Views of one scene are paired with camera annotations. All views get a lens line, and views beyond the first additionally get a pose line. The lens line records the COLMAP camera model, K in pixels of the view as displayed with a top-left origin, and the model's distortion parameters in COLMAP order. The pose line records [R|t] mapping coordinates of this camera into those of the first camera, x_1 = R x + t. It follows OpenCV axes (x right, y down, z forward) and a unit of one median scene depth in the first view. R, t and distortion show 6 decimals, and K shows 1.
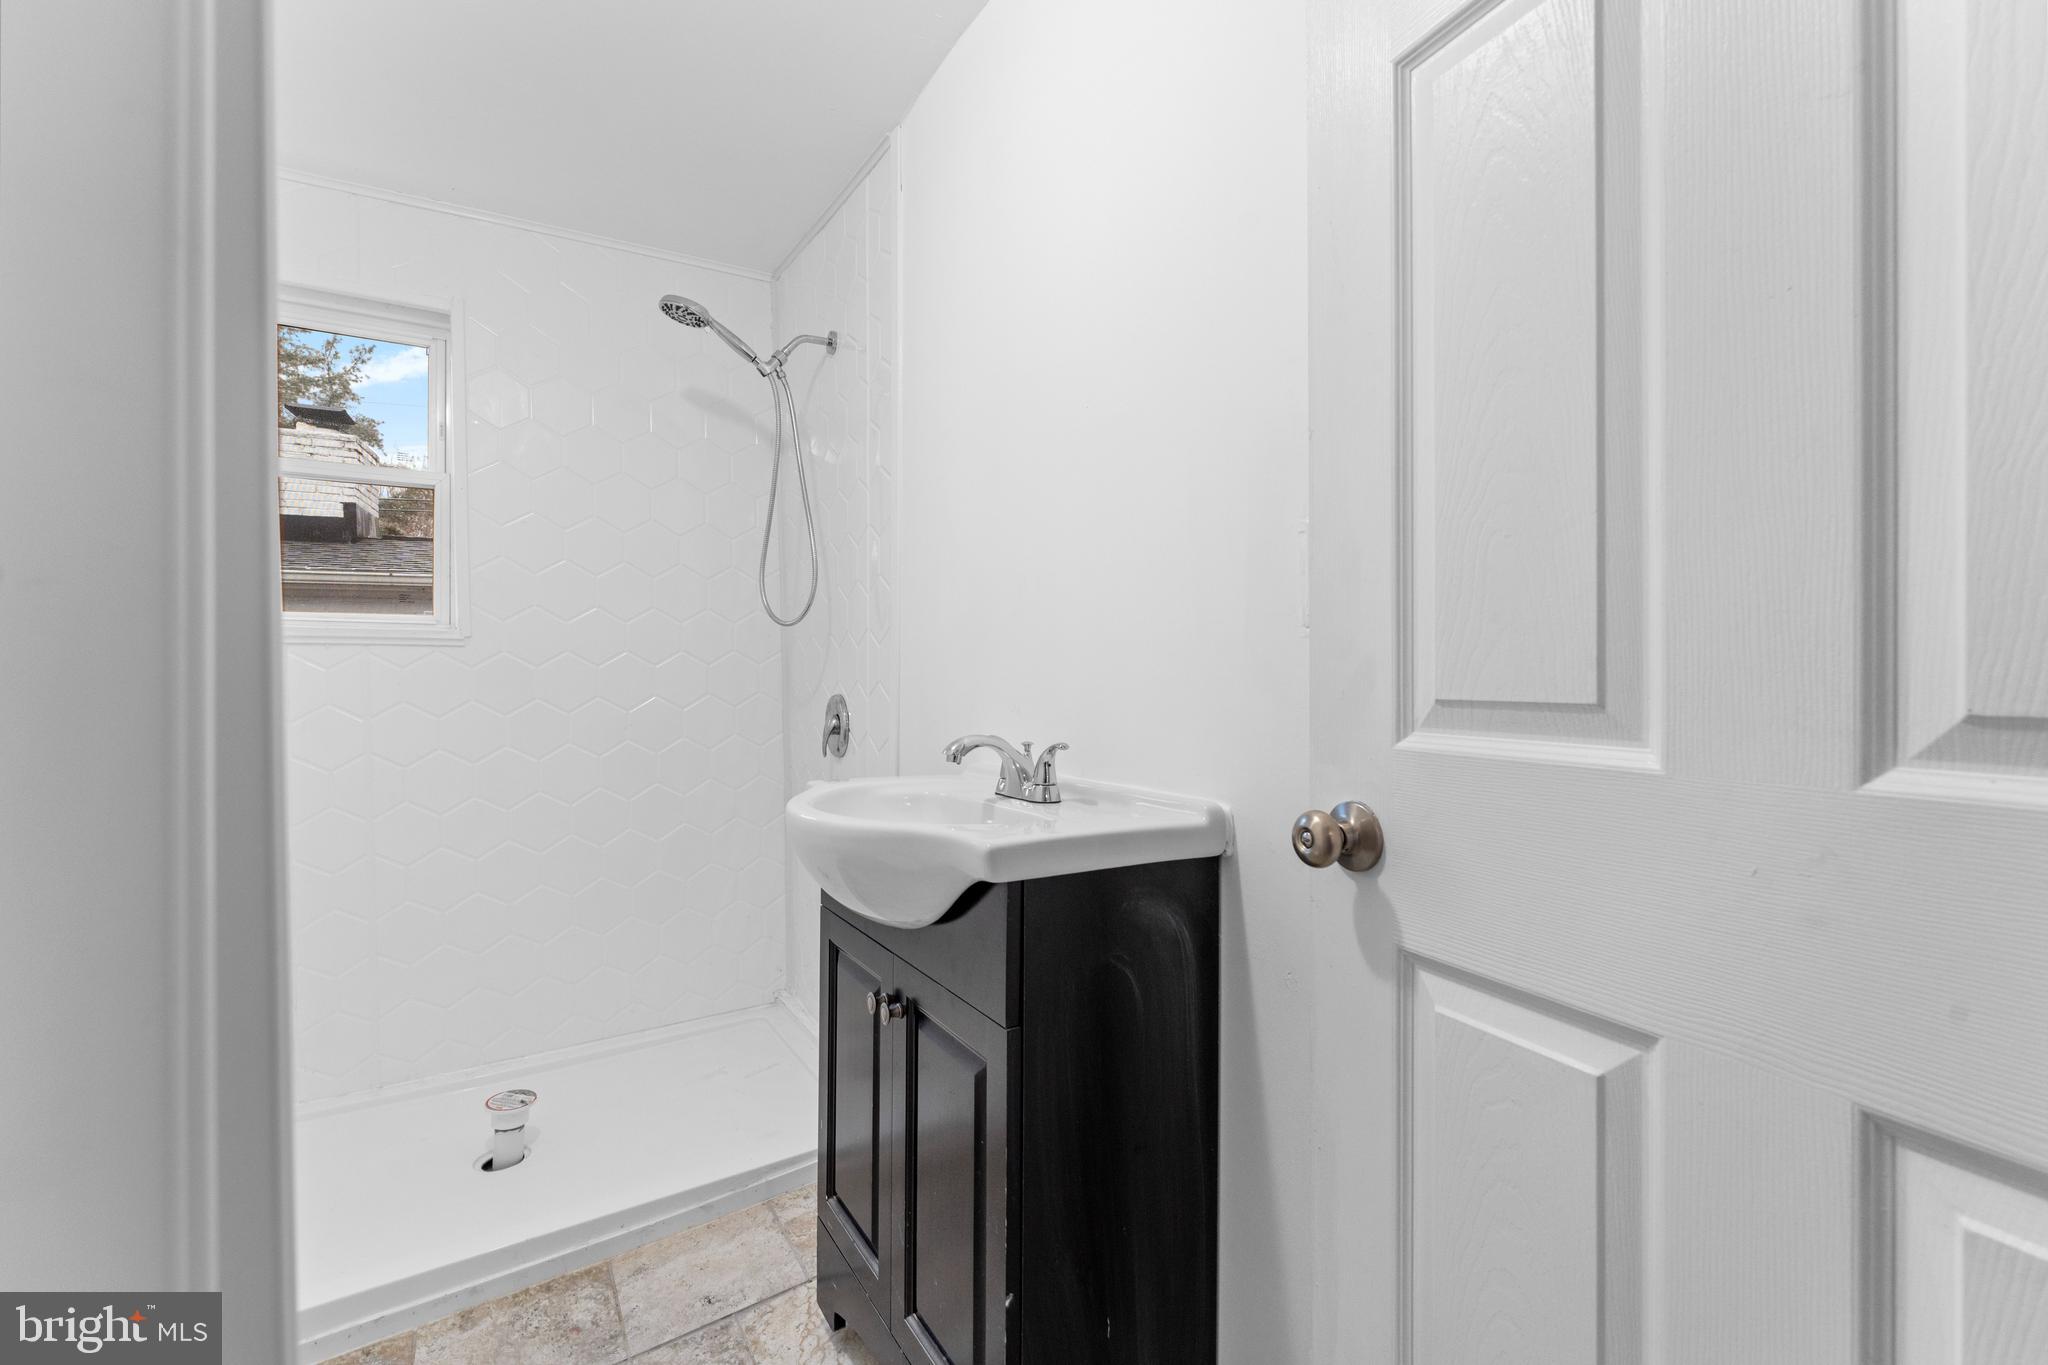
lens RADIAL K [[872.9, 0, 1016.1], [0, 872.9, 669.4], [0, 0, 1]] dist [-0.000861, 0.000155]
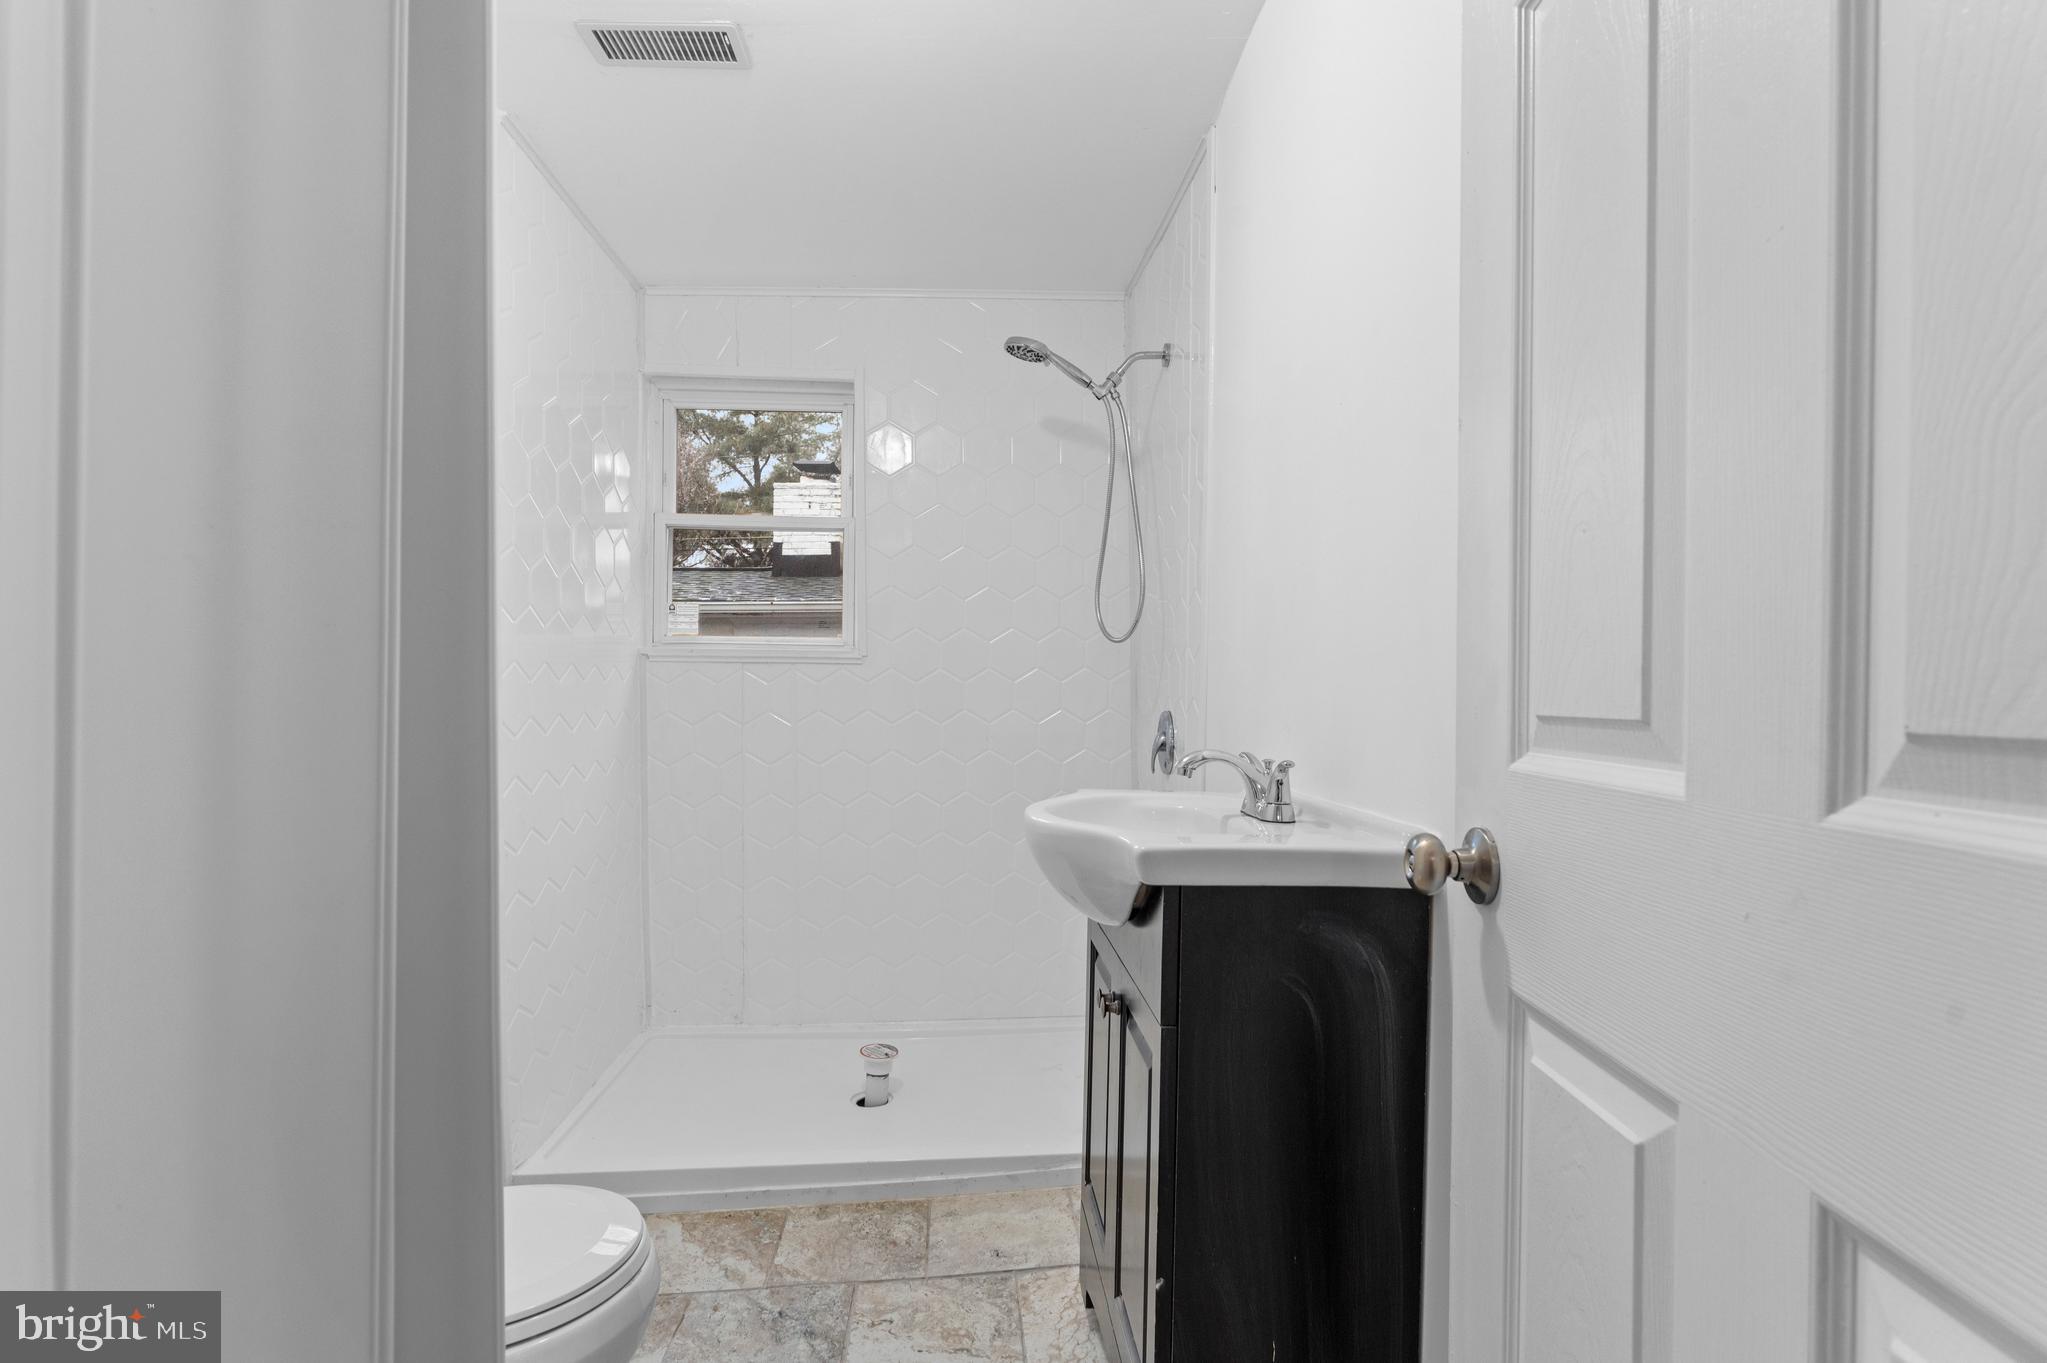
lens RADIAL K [[951.8, 0, 1010.3], [0, 951.8, 692.3], [0, 0, 1]] dist [-0.002020, 0.000034]
pose [[0.882271, 0.009321, -0.470650, 0.222794], [-0.007510, 0.999955, 0.005725, 0.004421], [0.470682, -0.001517, 0.882302, -0.055147]]
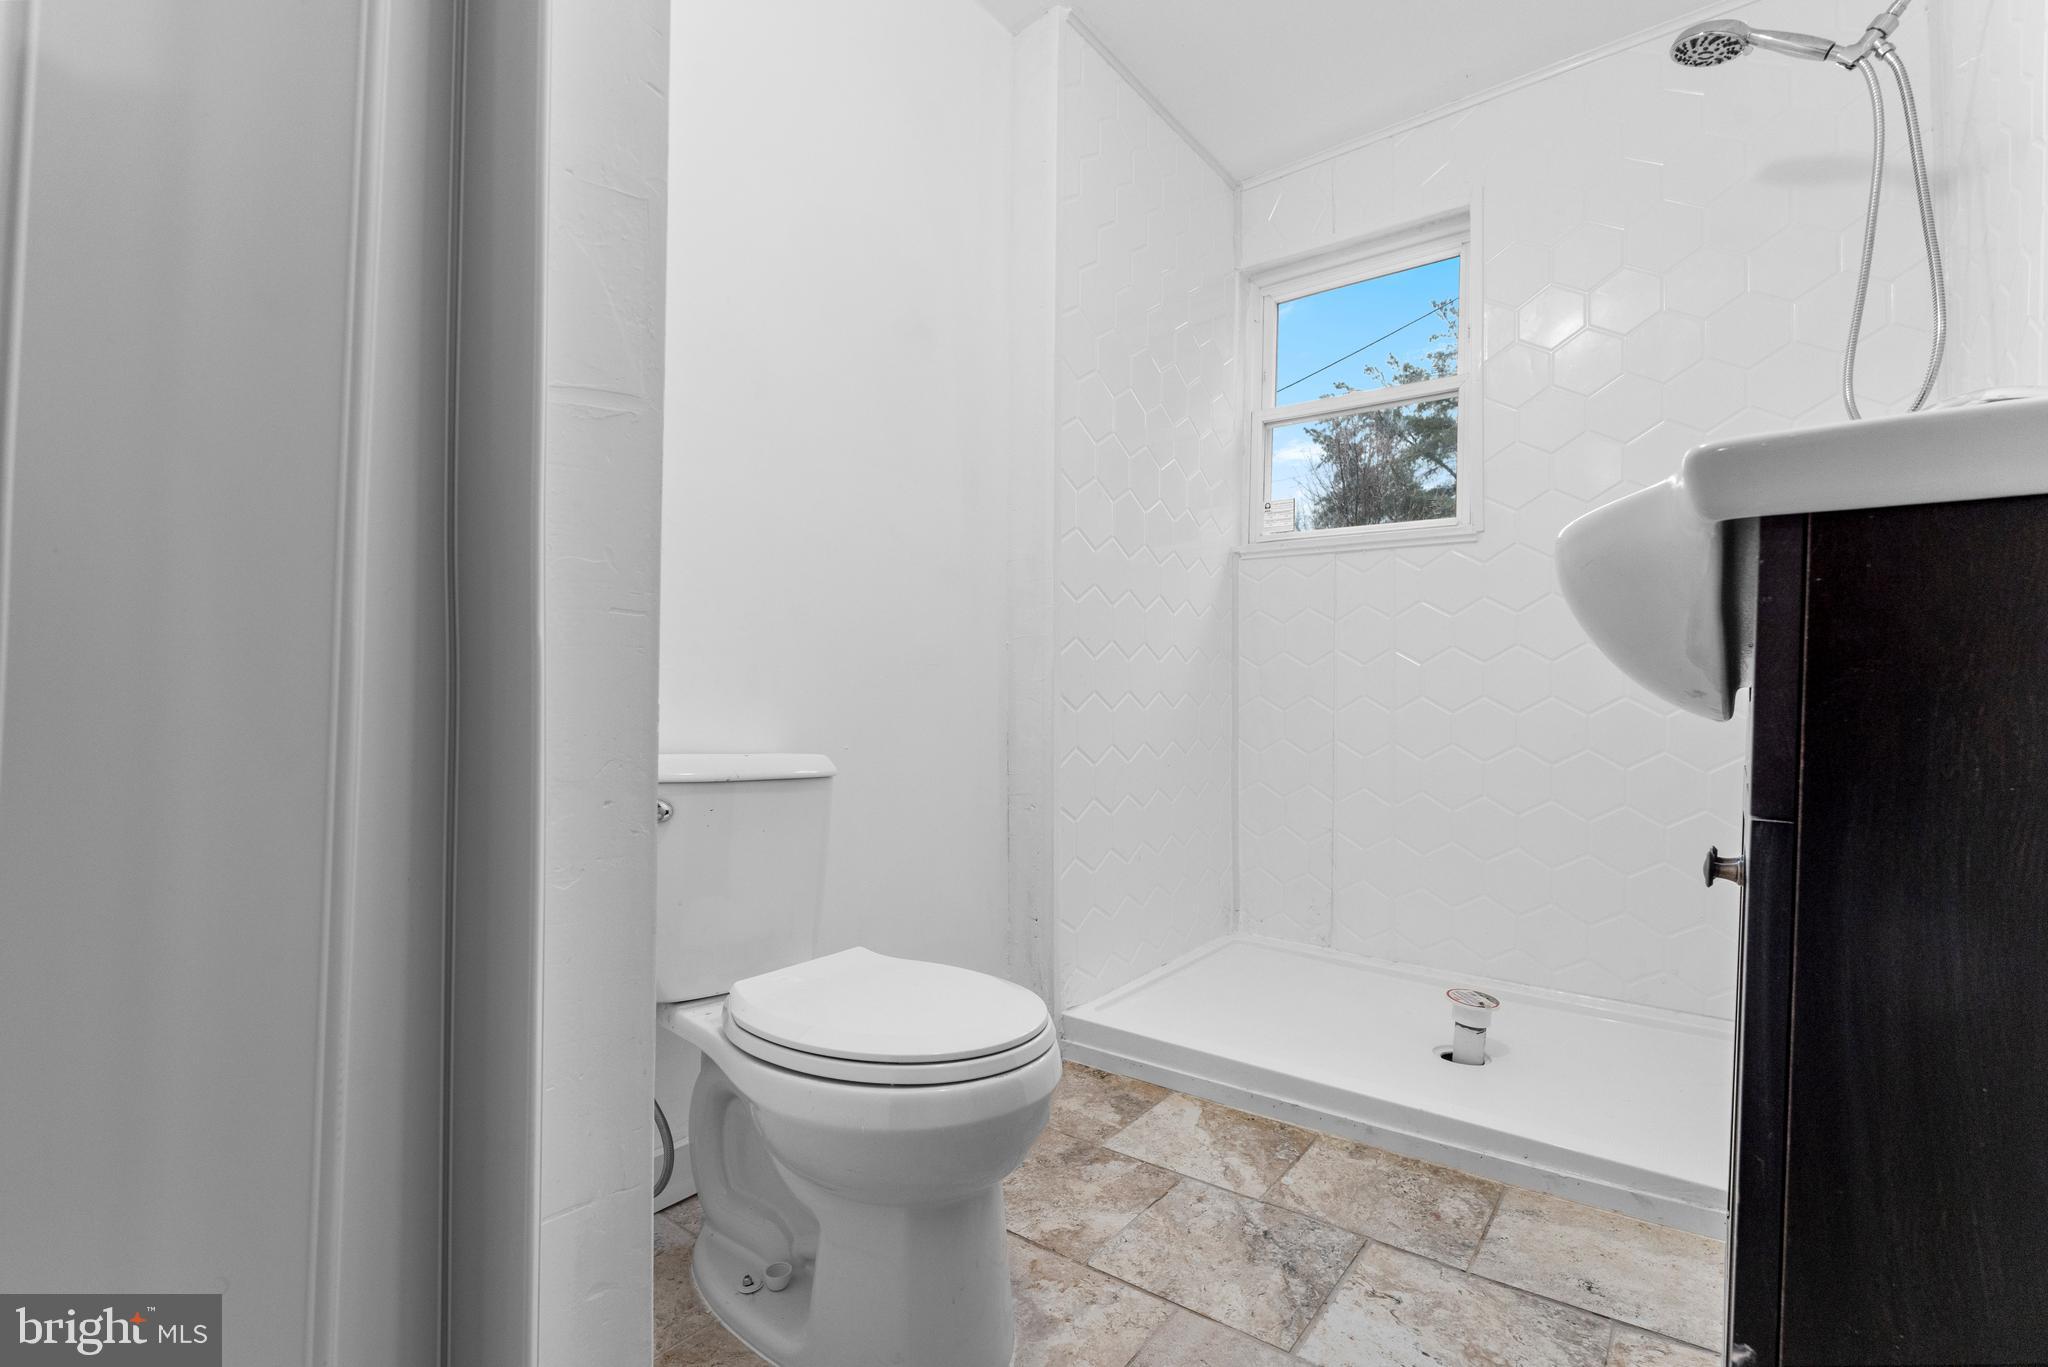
lens RADIAL K [[904.8, 0, 1024.0], [0, 904.8, 683.5], [0, 0, 1]] dist [0.000632, 0.000119]
pose [[0.354741, 0.005386, -0.934949, 0.201510], [-0.012990, 0.999915, 0.000831, 0.208075], [0.934875, 0.011850, 0.354780, 0.260111]]
